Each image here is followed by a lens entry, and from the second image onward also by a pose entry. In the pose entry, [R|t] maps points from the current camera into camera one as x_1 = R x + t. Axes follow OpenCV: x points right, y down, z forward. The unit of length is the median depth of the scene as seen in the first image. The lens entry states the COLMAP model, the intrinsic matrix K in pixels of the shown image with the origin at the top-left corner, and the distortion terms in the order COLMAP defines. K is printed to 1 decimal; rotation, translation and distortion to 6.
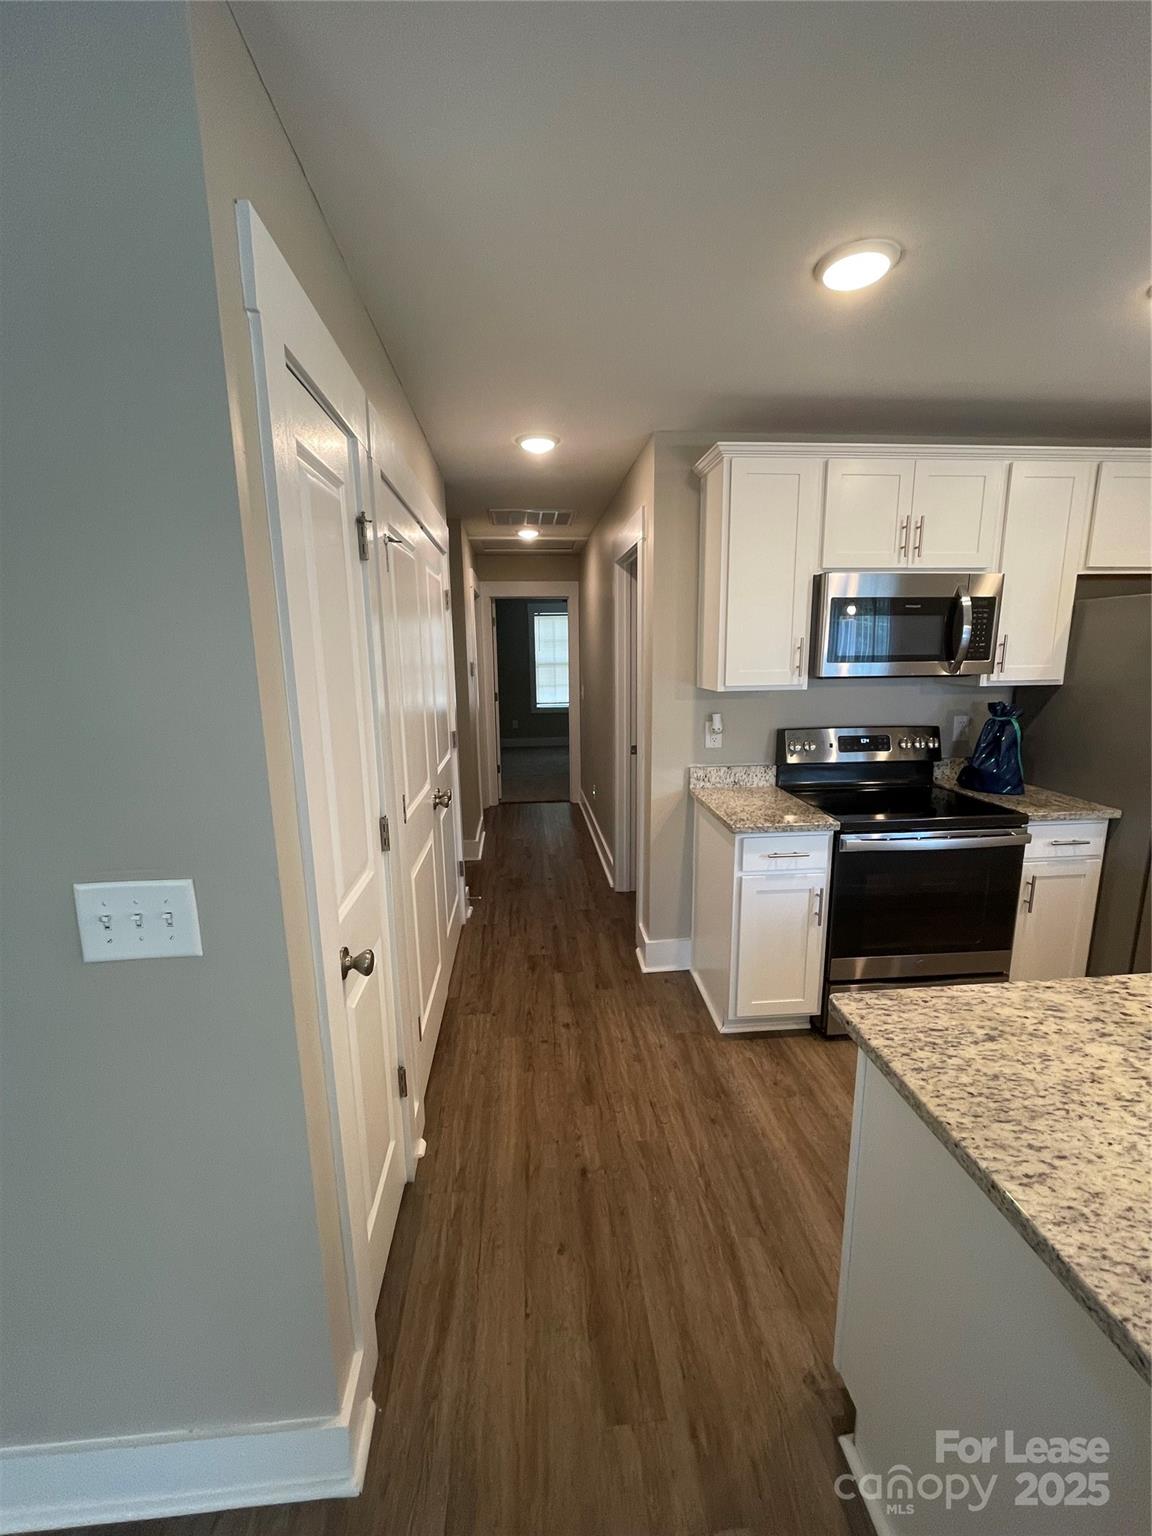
lens RADIAL K [[618.8, 0, 574.8], [0, 618.8, 772.1], [0, 0, 1]] dist [-0.008317, -0.000107]
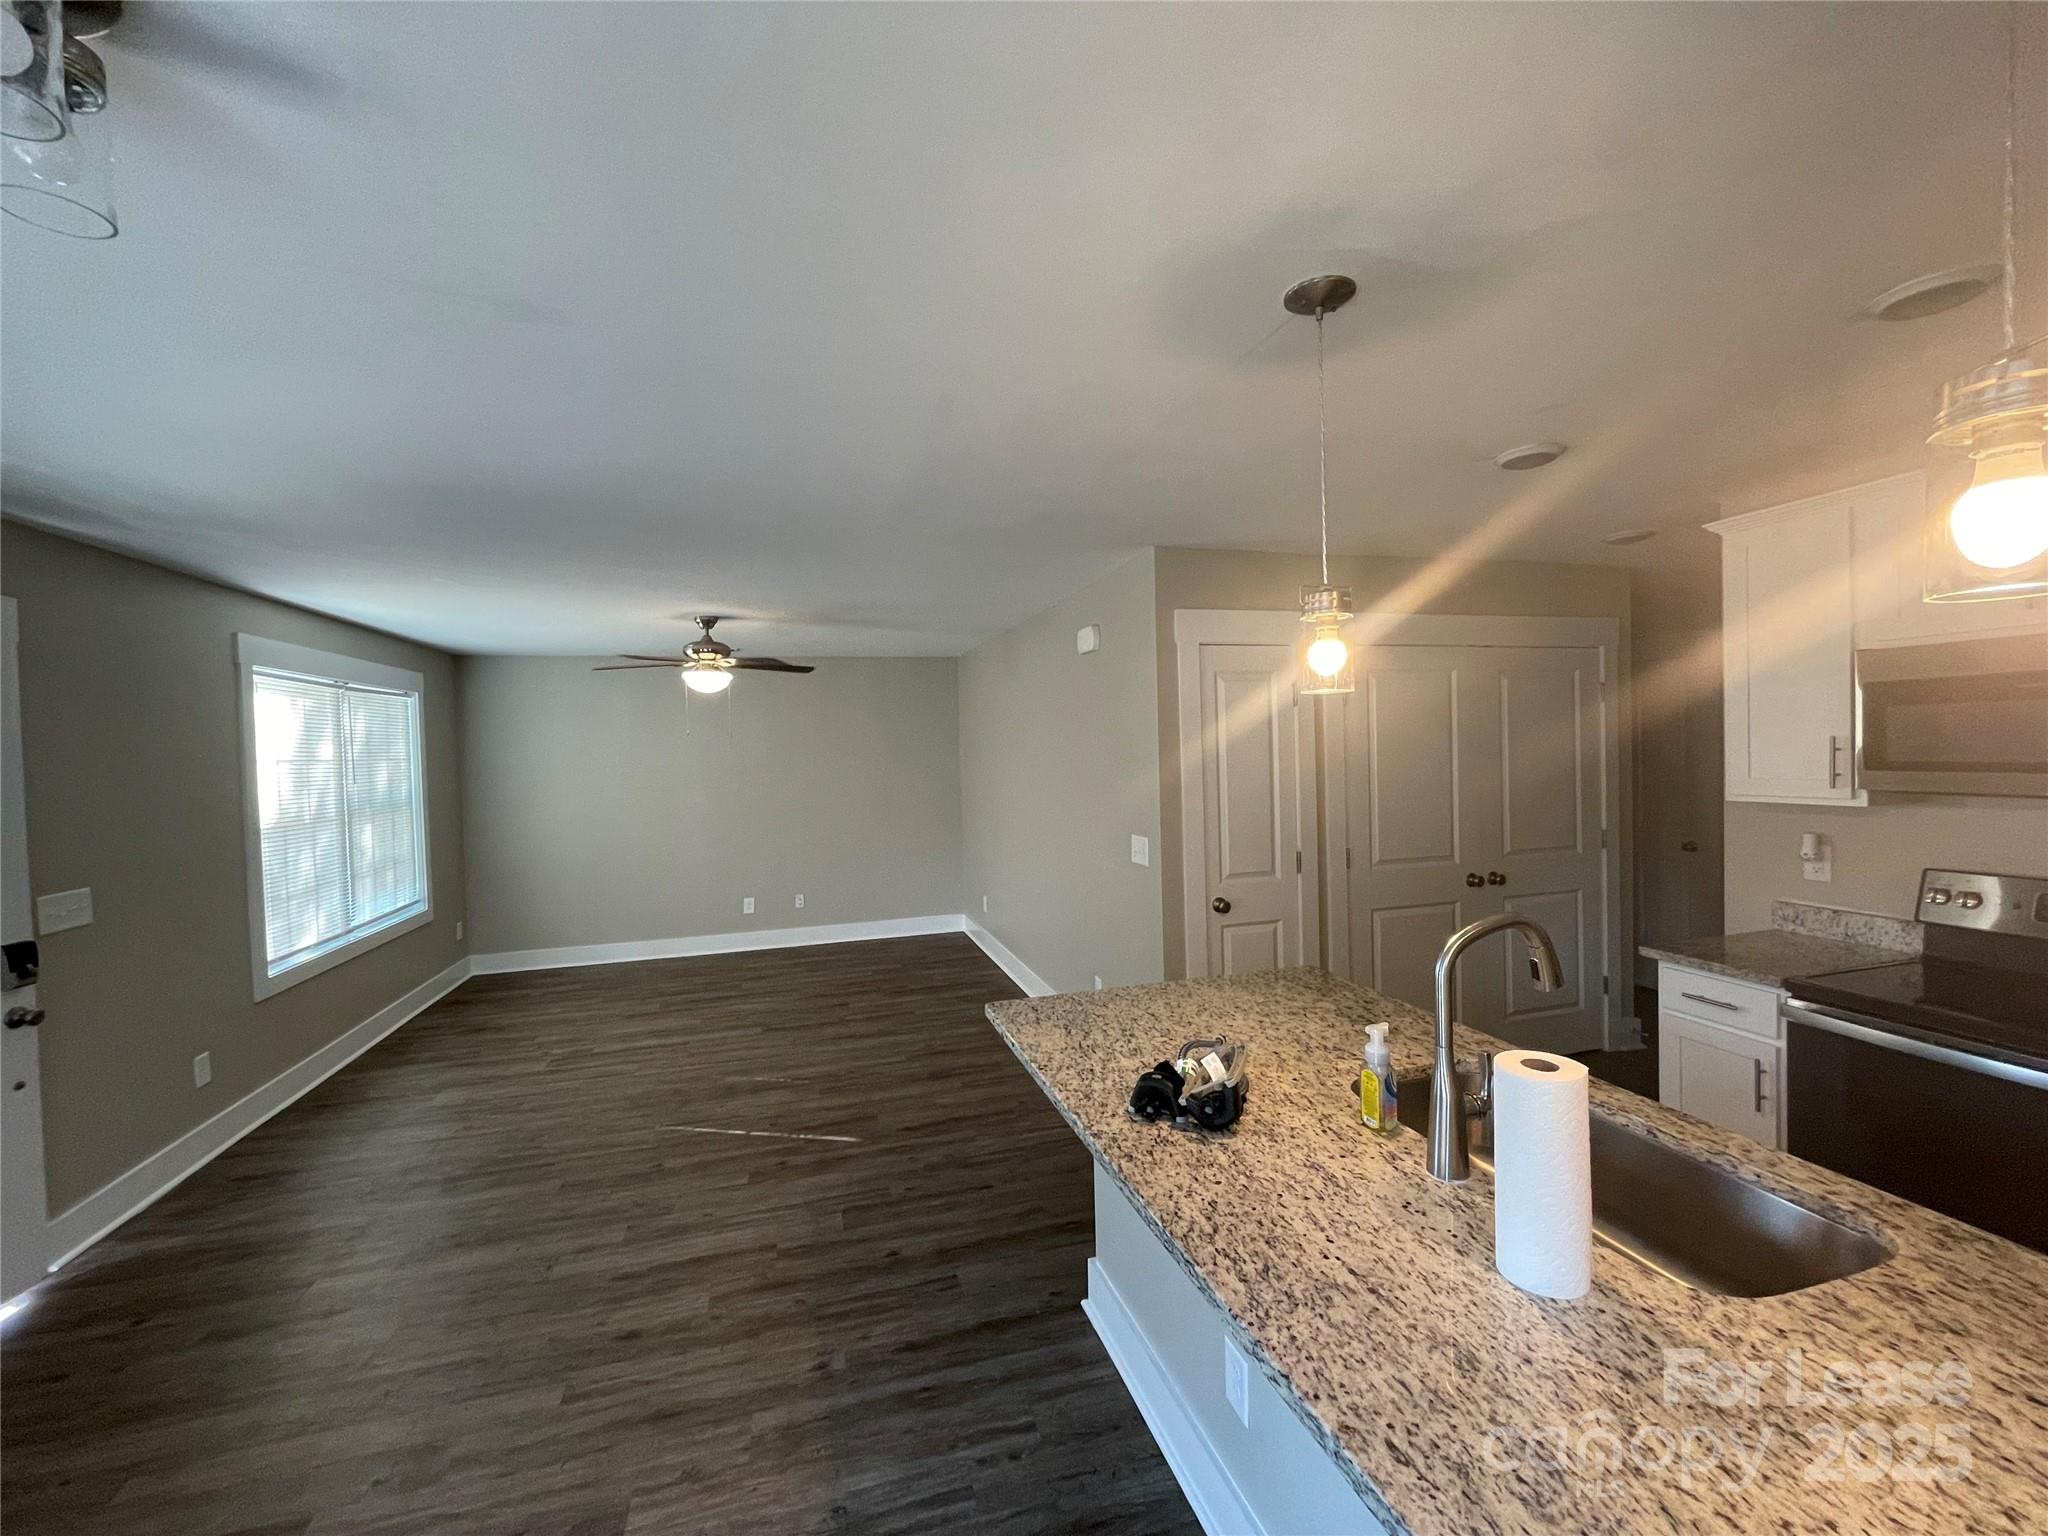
lens RADIAL K [[825.1, 0, 1024.0], [0, 825.1, 768.0], [0, 0, 1]] dist [-0.008317, -0.000107]
pose [[0.203311, 0.035156, -0.978483, 1.223589], [-0.164606, 0.986359, 0.001237, -0.022327], [0.965179, 0.160813, 0.206324, -0.156854]]
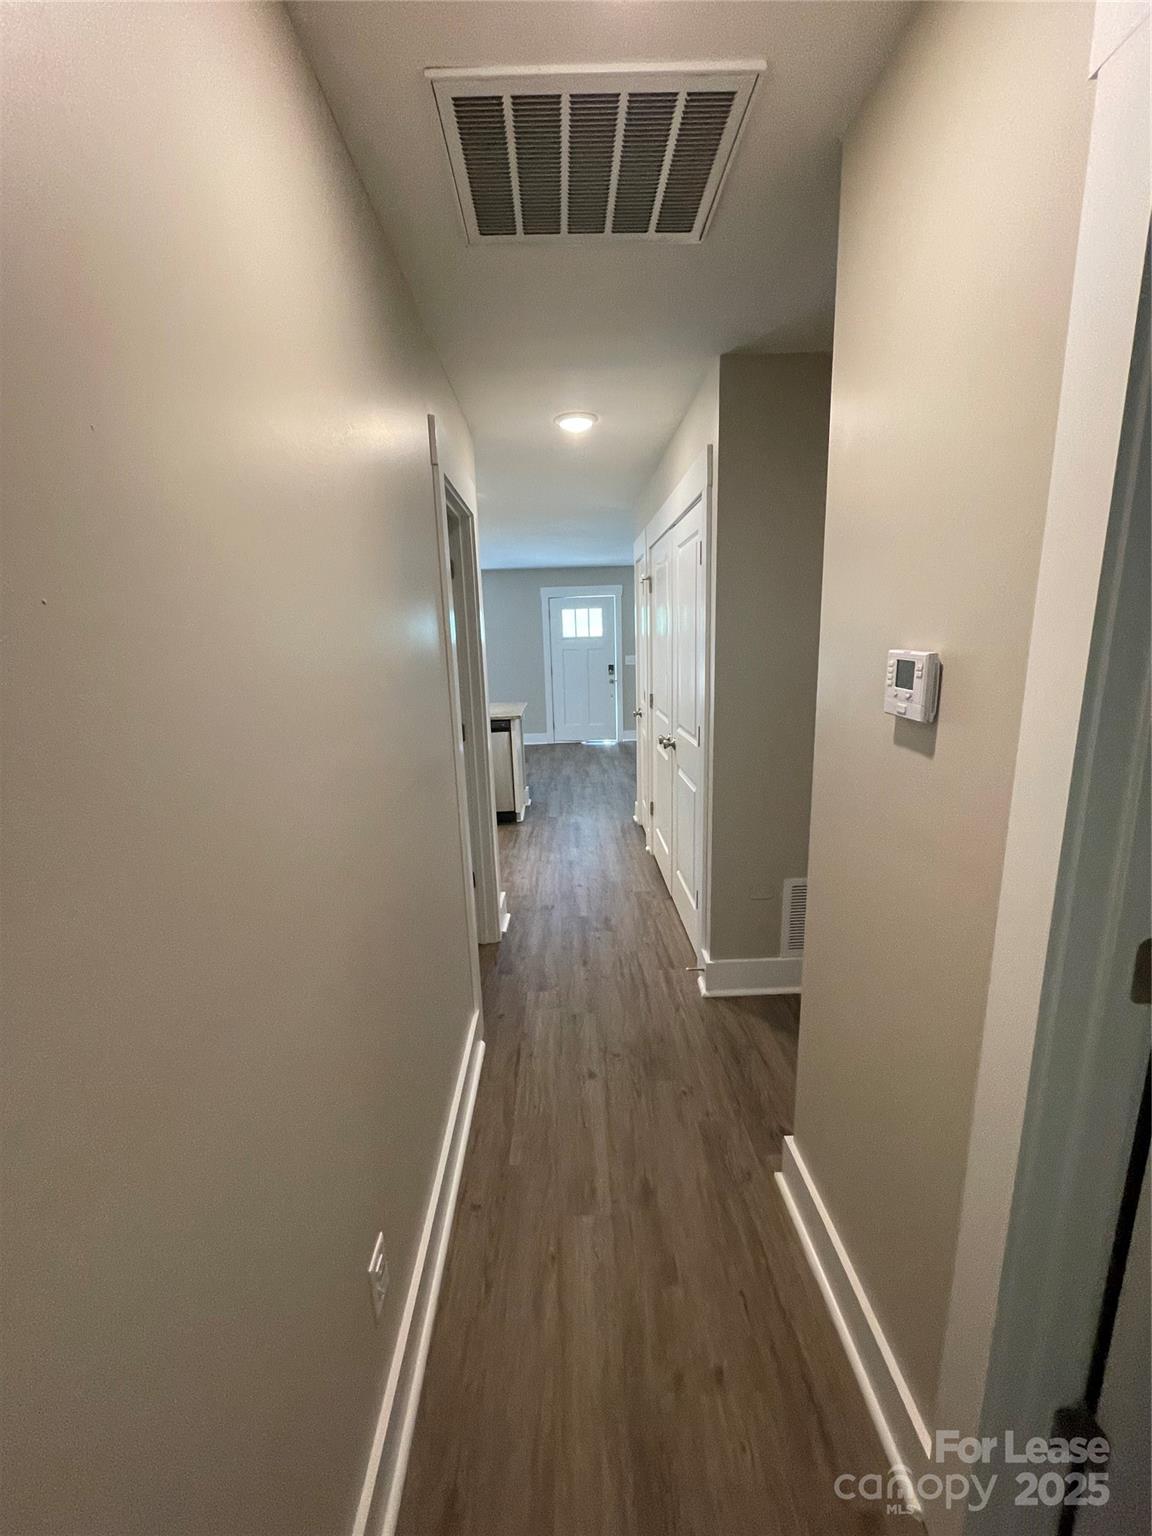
lens RADIAL K [[618.8, 0, 574.8], [0, 618.8, 772.1], [0, 0, 1]] dist [-0.008317, -0.000107]
pose [[-0.996851, 0.031866, 0.072617, -0.132802], [0.058182, 0.916109, 0.396685, -0.479553], [-0.053884, 0.399660, -0.915078, 2.537408]]
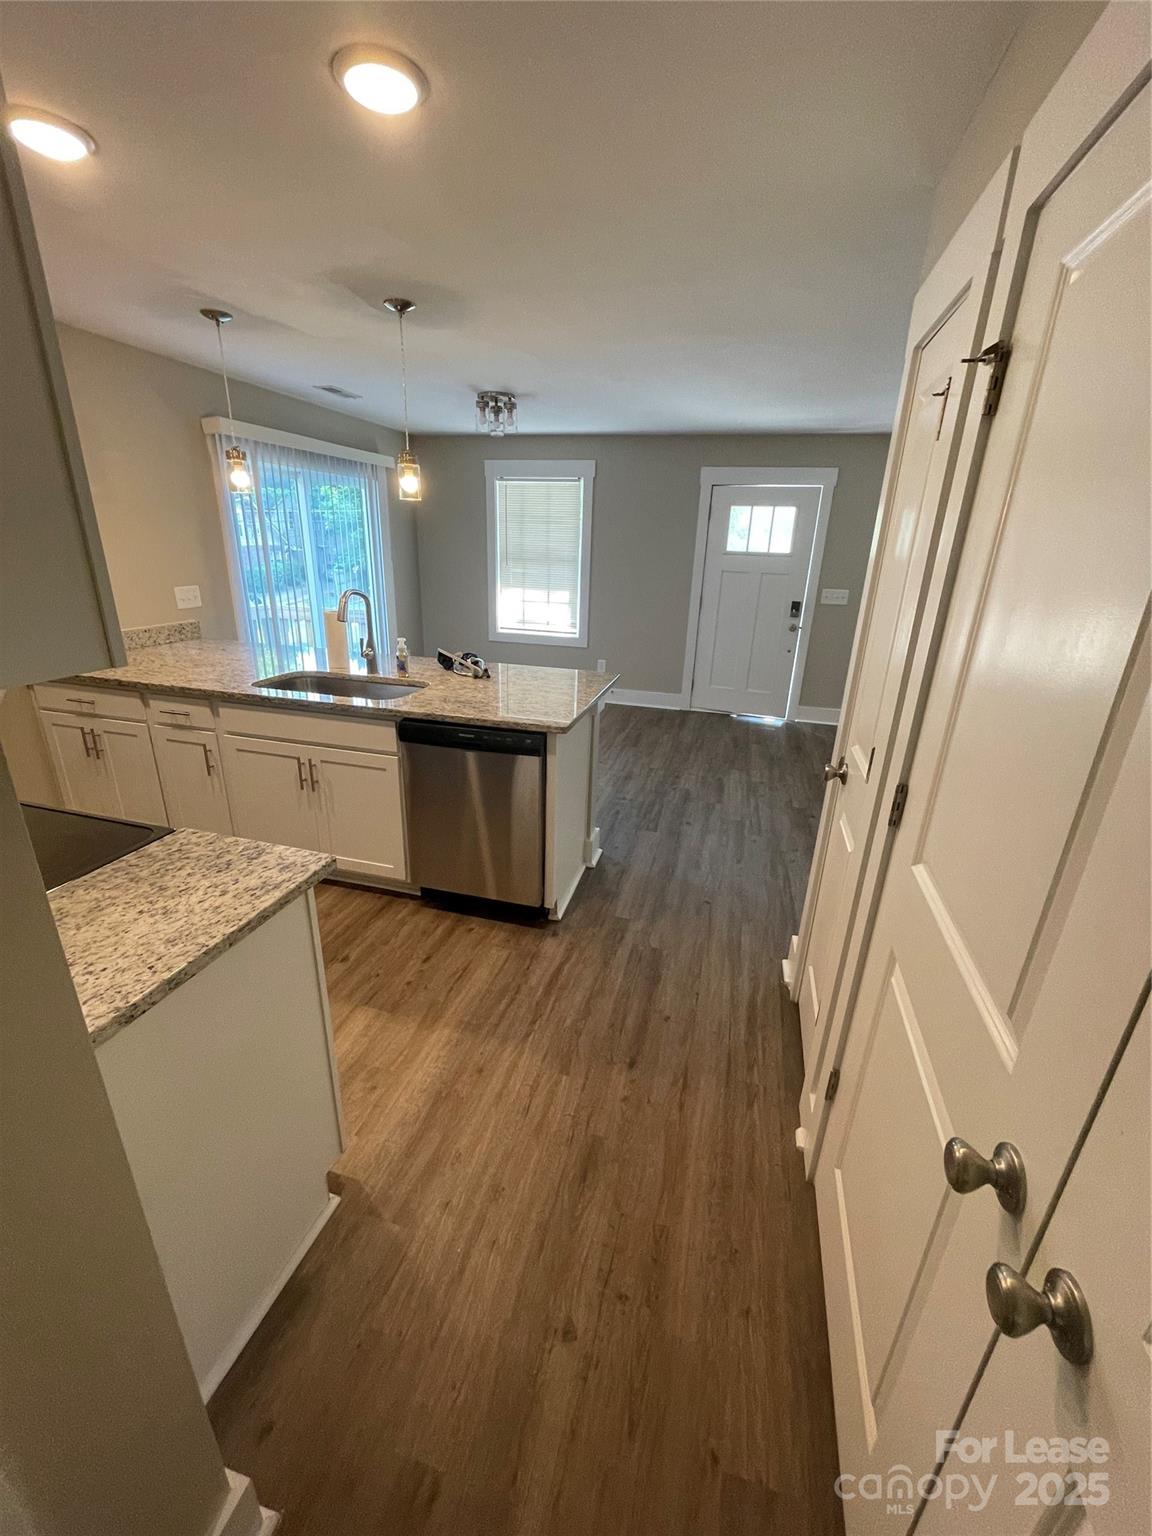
lens RADIAL K [[618.8, 0, 574.8], [0, 618.8, 772.1], [0, 0, 1]] dist [-0.008317, -0.000107]
pose [[-0.940625, -0.132977, 0.312318, -0.127727], [0.048565, 0.857889, 0.511534, -0.263751], [-0.335957, 0.496329, -0.800494, 1.327366]]
